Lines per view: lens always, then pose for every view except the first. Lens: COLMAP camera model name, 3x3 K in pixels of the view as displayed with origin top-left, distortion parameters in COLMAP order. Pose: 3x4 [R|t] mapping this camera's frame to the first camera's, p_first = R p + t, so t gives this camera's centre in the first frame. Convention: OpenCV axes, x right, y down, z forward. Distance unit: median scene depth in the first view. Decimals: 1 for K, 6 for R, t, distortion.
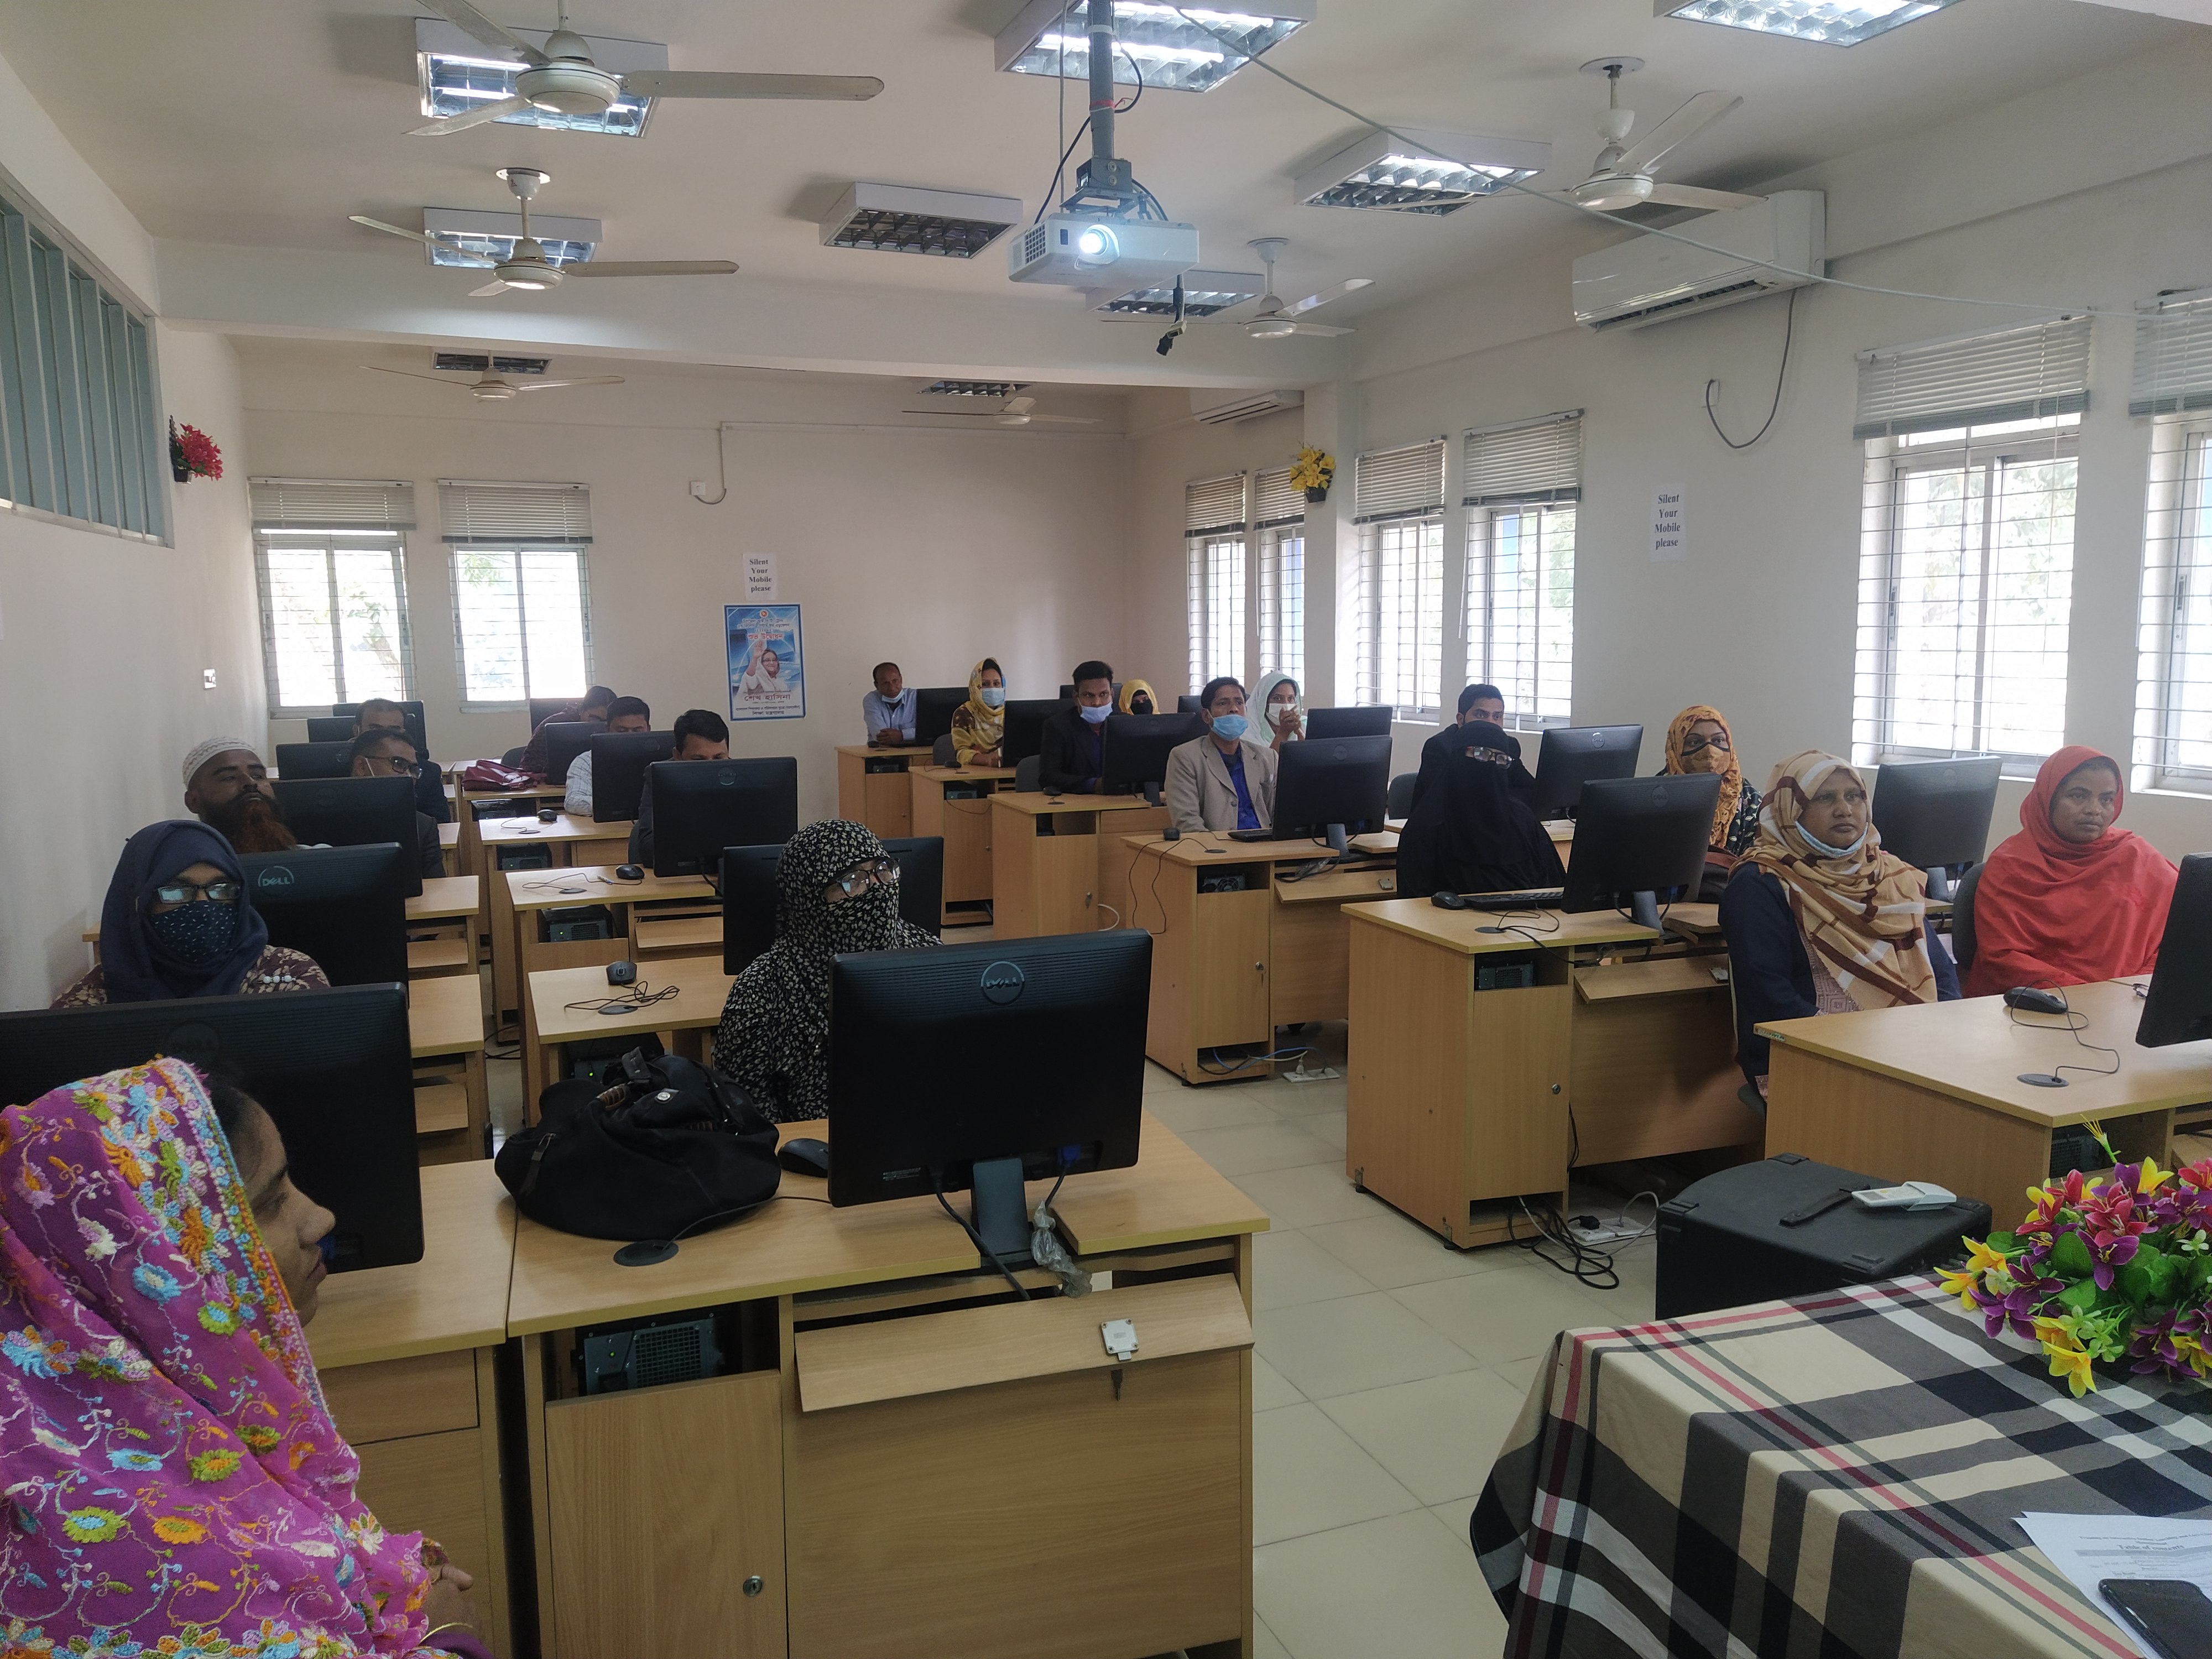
lens RADIAL K [[1617.6, 0, 1113.5], [0, 1617.6, 831.1], [0, 0, 1]] dist [0.106347, -0.130130]
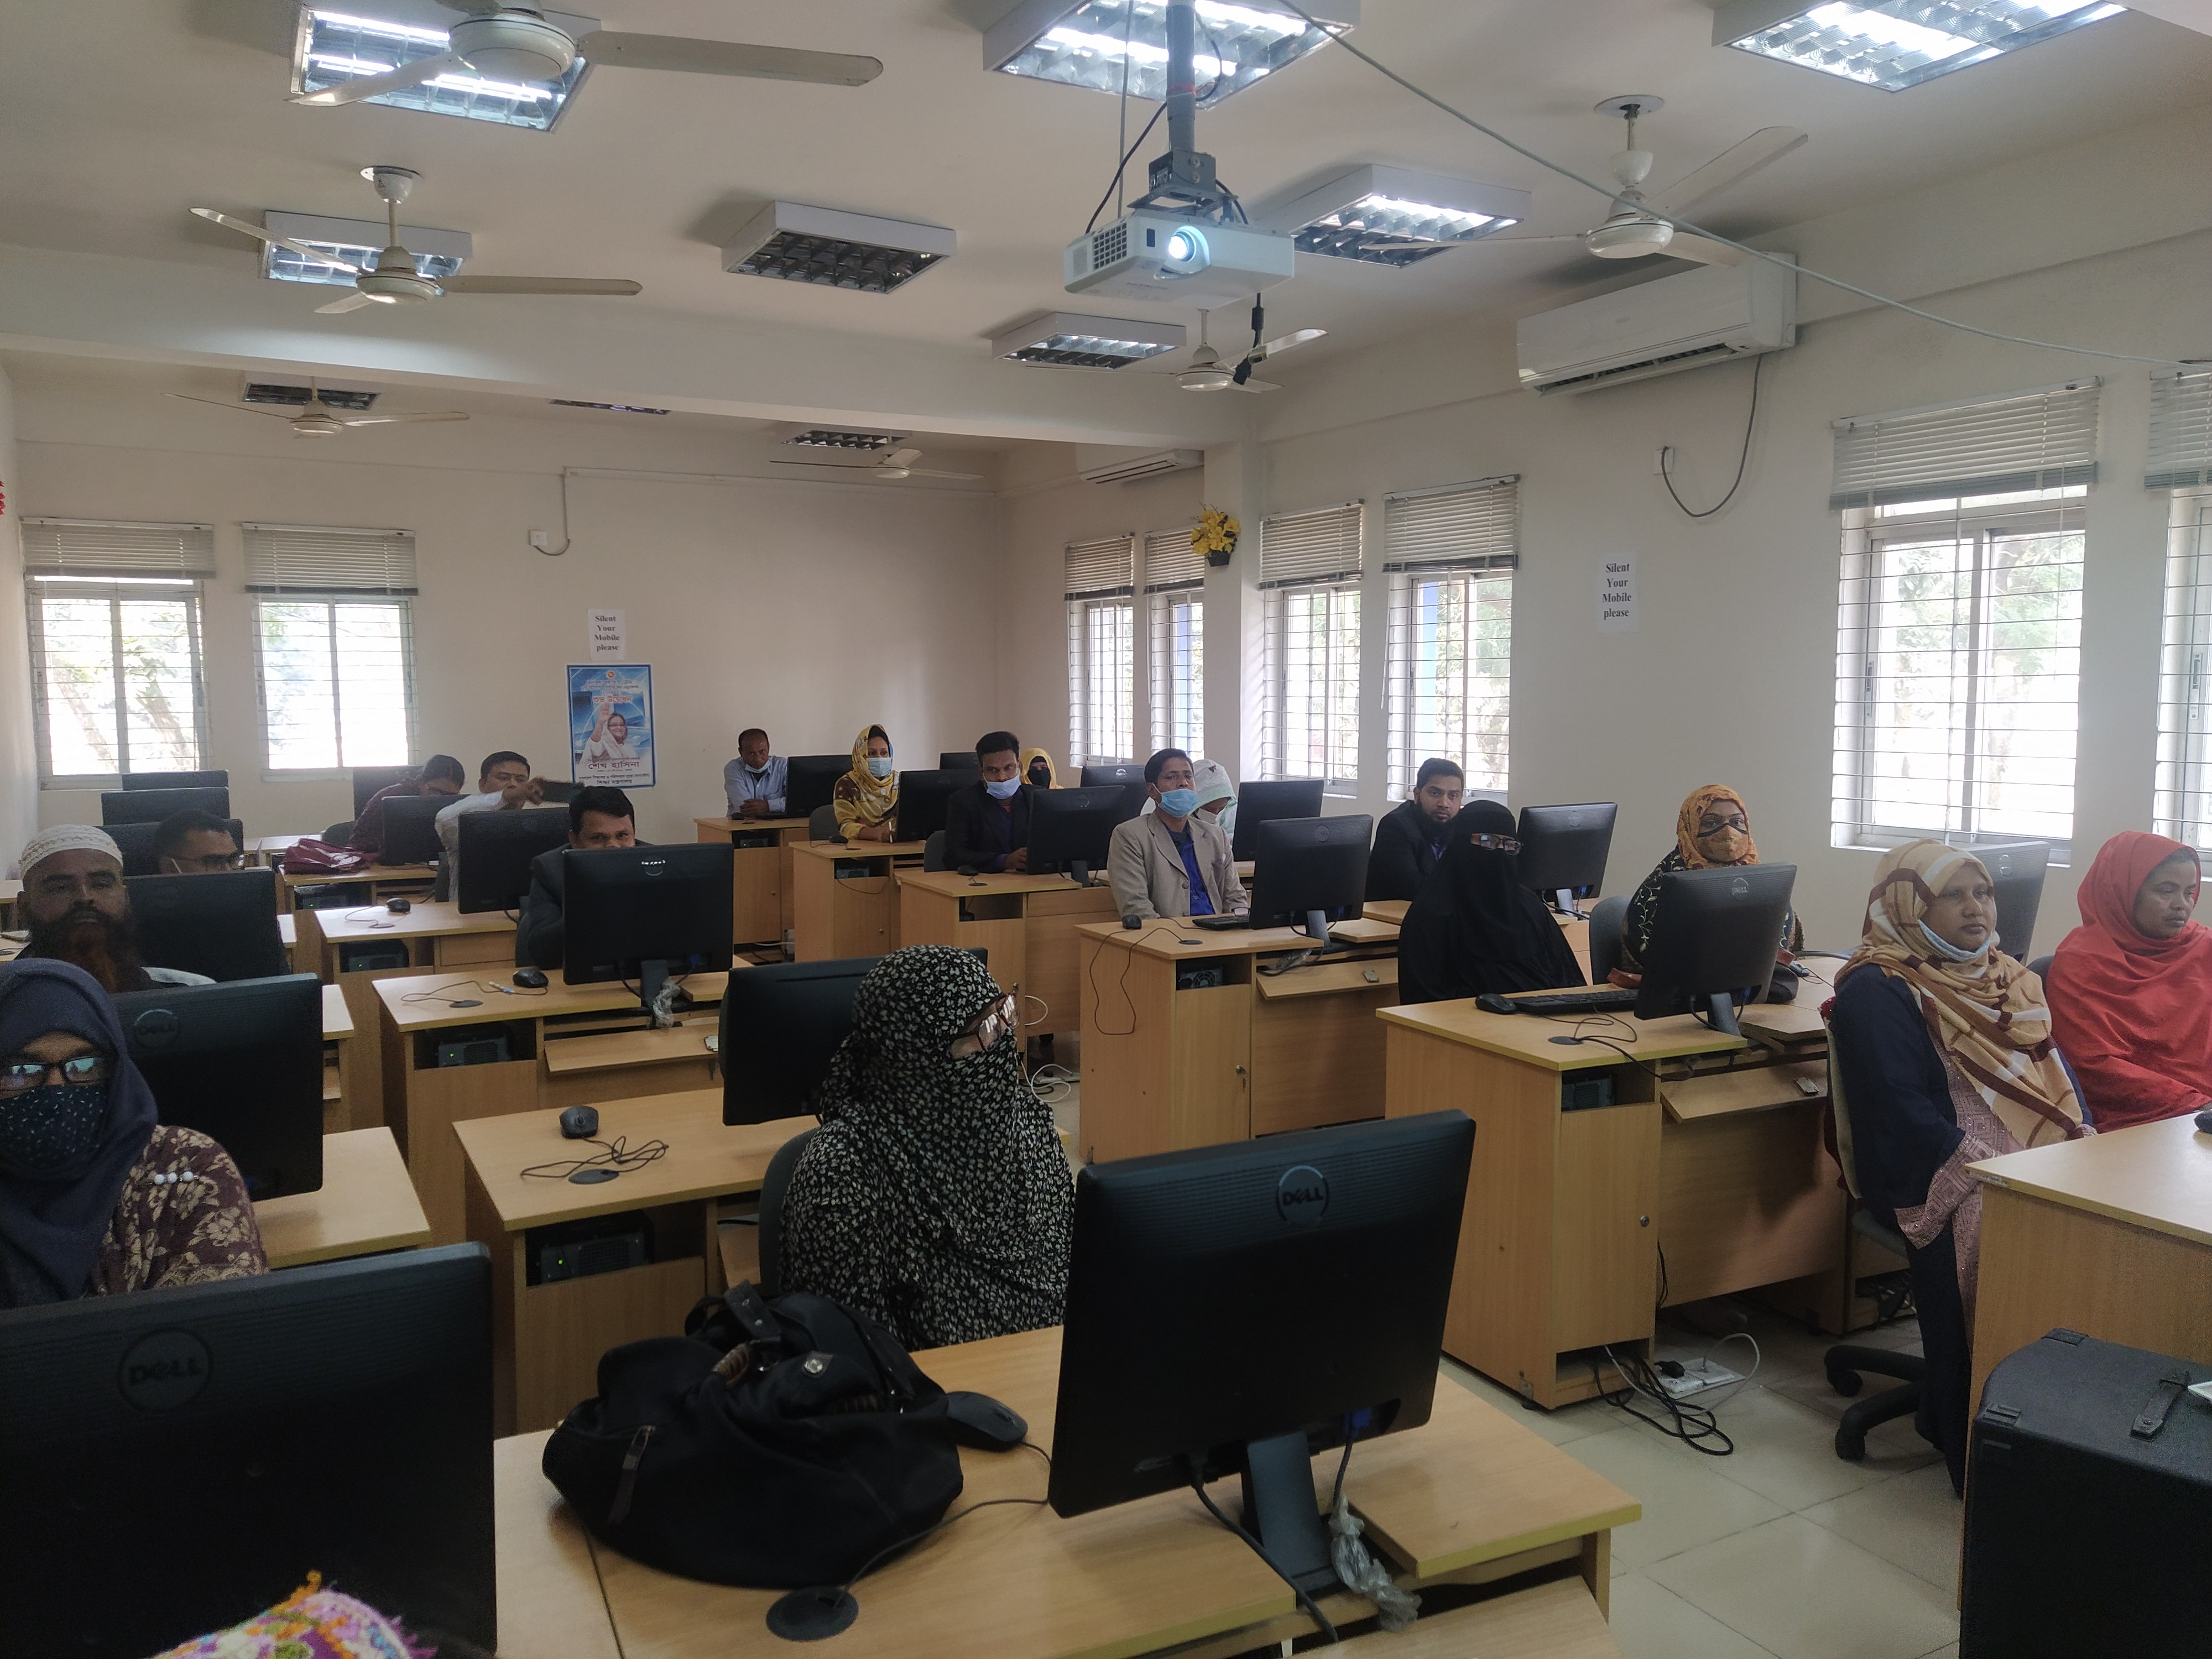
lens RADIAL K [[1617.6, 0, 1113.5], [0, 1617.6, 831.1], [0, 0, 1]] dist [0.106347, -0.130130]
pose [[0.992832, -0.001503, 0.119509, -0.082922], [0.006171, 0.999232, -0.038704, -0.014164], [-0.119359, 0.039164, 0.992078, 0.098881]]
